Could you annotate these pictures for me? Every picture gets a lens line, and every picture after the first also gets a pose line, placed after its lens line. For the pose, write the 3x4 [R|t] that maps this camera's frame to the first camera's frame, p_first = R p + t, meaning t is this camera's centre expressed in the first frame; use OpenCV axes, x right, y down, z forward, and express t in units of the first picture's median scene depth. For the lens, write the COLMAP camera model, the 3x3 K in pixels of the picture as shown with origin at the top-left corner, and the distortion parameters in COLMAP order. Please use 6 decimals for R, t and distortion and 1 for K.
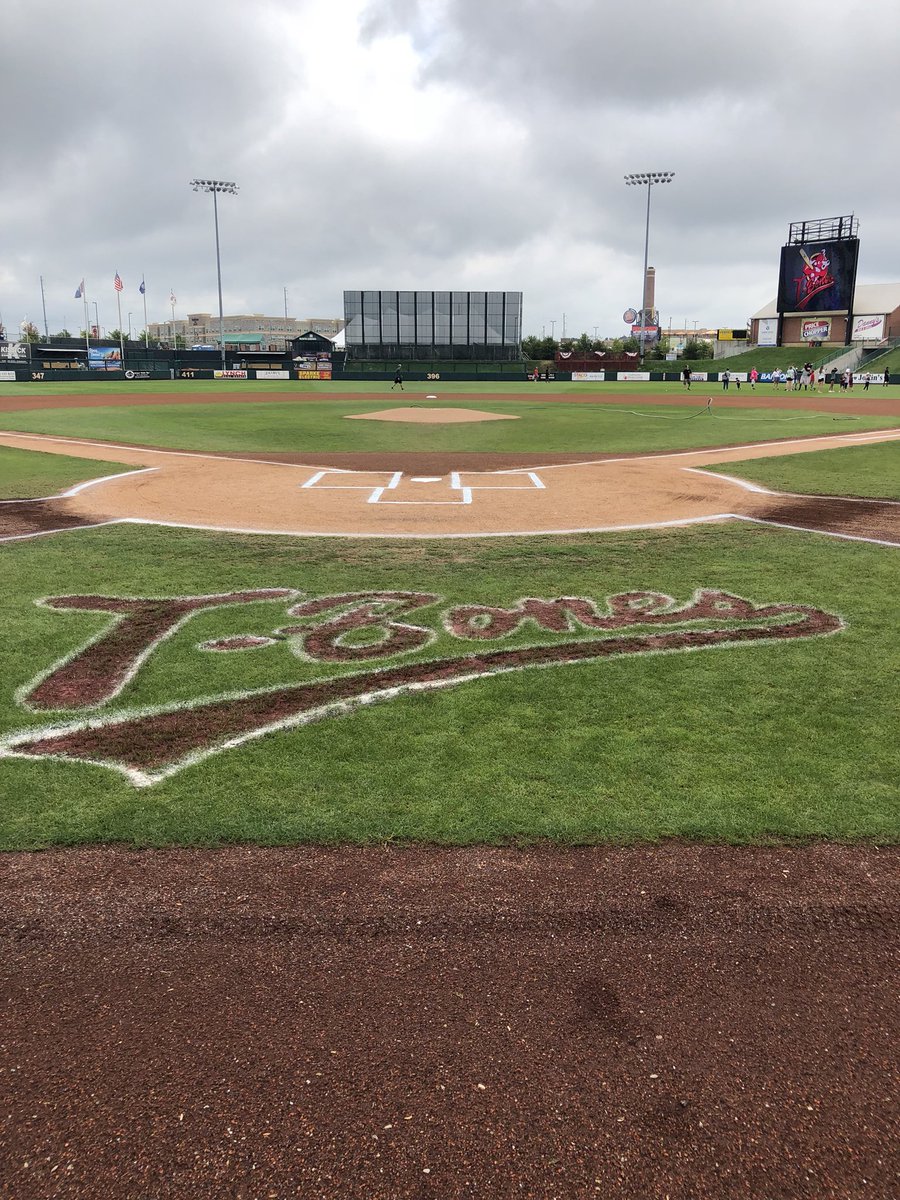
lens RADIAL K [[1015.6, 0, 470.5], [0, 1015.6, 600.4], [0, 0, 1]] dist [-0.026220, 0.120415]
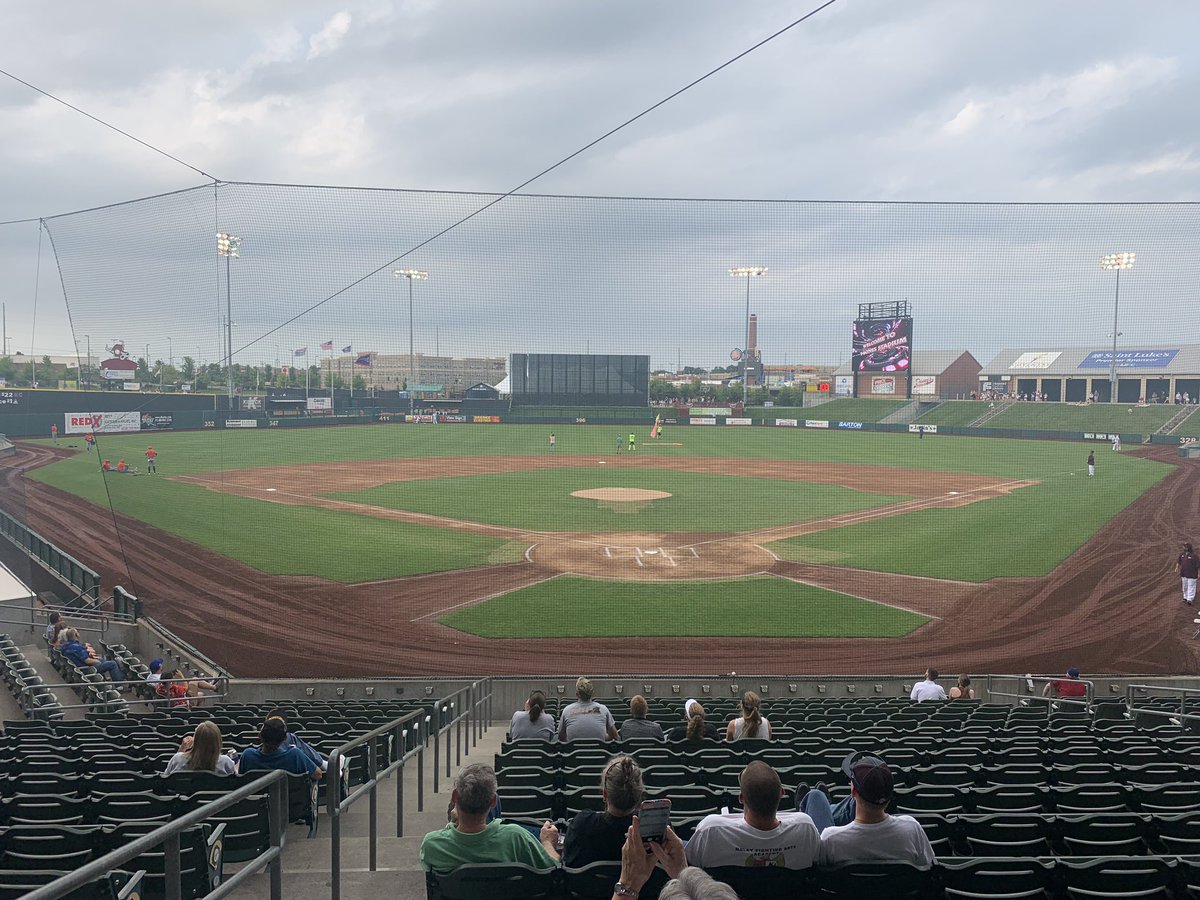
lens RADIAL K [[932.9, 0, 617.4], [0, 932.9, 449.7], [0, 0, 1]] dist [0.031255, -0.006937]
pose [[0.999703, 0.005904, 0.023627, -0.017718], [-0.002071, 0.987263, -0.159082, -0.001963], [-0.024265, 0.158986, 0.986983, -0.132788]]
